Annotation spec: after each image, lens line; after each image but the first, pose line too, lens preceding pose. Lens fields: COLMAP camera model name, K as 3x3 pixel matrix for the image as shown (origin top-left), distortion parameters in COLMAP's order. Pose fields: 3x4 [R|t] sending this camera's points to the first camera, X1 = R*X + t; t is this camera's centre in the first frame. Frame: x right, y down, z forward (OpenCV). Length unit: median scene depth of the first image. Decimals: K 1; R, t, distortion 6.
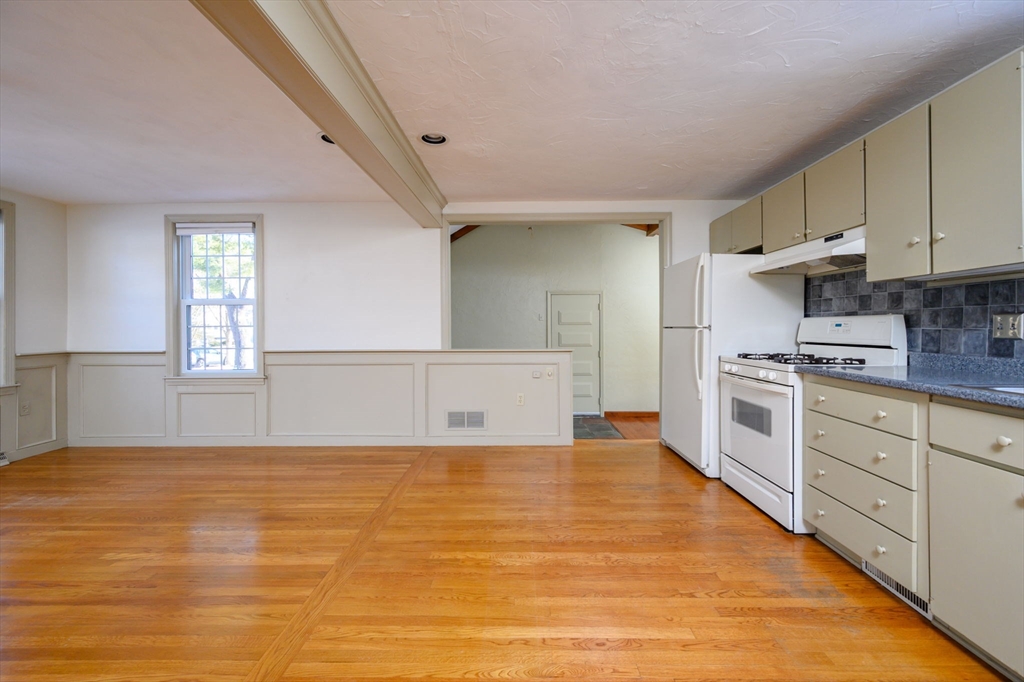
lens RADIAL K [[418.1, 0, 520.8], [0, 418.1, 330.0], [0, 0, 1]] dist [-0.000636, -0.000122]
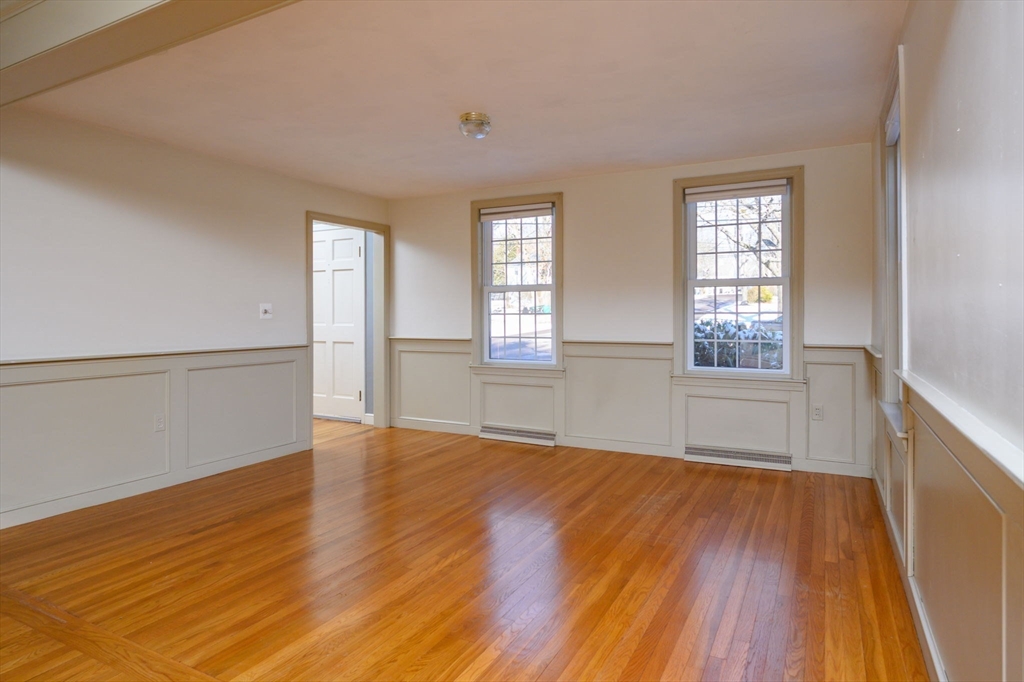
lens RADIAL K [[571.3, 0, 528.9], [0, 571.3, 320.8], [0, 0, 1]] dist [0.001308, 0.001216]
pose [[-0.462484, 0.017302, -0.886459, 0.111391], [0.001215, 0.999821, 0.018880, -0.021790], [0.886627, 0.007655, -0.462422, 1.705553]]
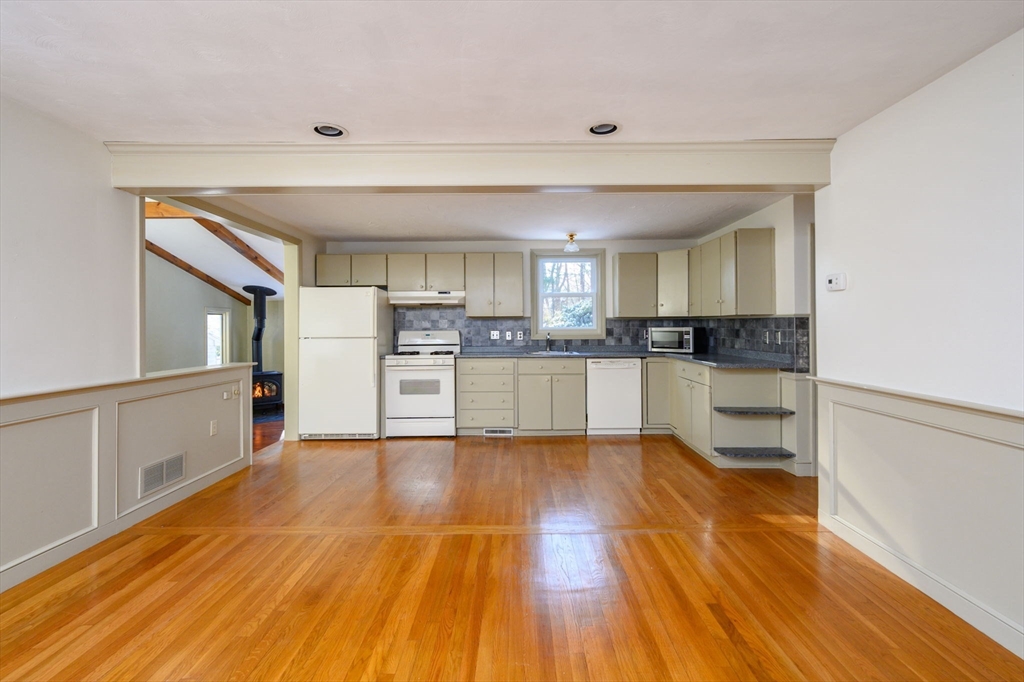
lens RADIAL K [[453.3, 0, 516.2], [0, 453.3, 319.4], [0, 0, 1]] dist [0.001303, 0.000475]
pose [[0.003348, 0.018544, 0.999822, -1.688159], [0.012239, 0.999752, -0.018584, -0.048082], [-0.999919, 0.012300, 0.003121, 0.719256]]
